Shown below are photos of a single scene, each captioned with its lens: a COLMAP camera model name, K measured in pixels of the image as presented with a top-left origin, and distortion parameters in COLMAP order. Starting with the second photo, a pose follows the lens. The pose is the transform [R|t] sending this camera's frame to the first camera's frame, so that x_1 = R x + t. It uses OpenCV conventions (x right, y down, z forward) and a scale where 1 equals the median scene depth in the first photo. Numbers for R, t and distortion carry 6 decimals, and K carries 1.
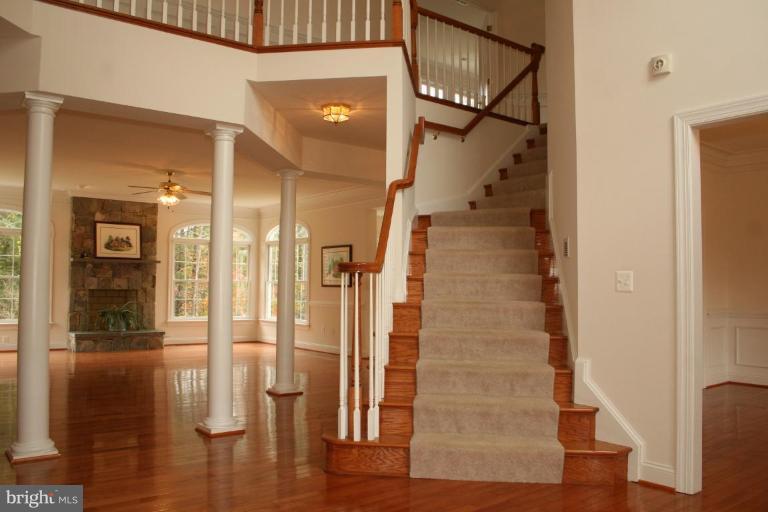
lens RADIAL K [[666.0, 0, 384.3], [0, 666.0, 254.4], [0, 0, 1]] dist [-0.096241, 0.019395]
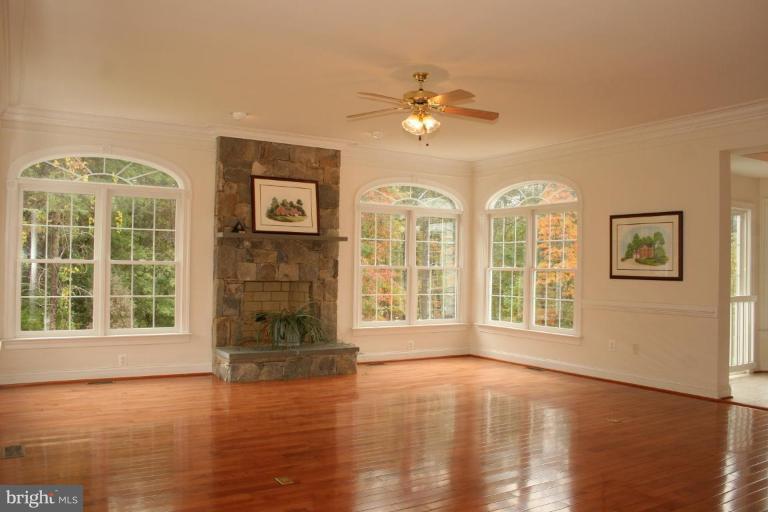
lens RADIAL K [[666.0, 0, 384.9], [0, 666.0, 259.7], [0, 0, 1]] dist [-0.096241, 0.019395]
pose [[0.993823, 0.005905, -0.110818, -0.236196], [-0.001666, 0.999265, 0.038304, 0.006848], [0.110963, -0.037883, 0.993102, 0.357944]]
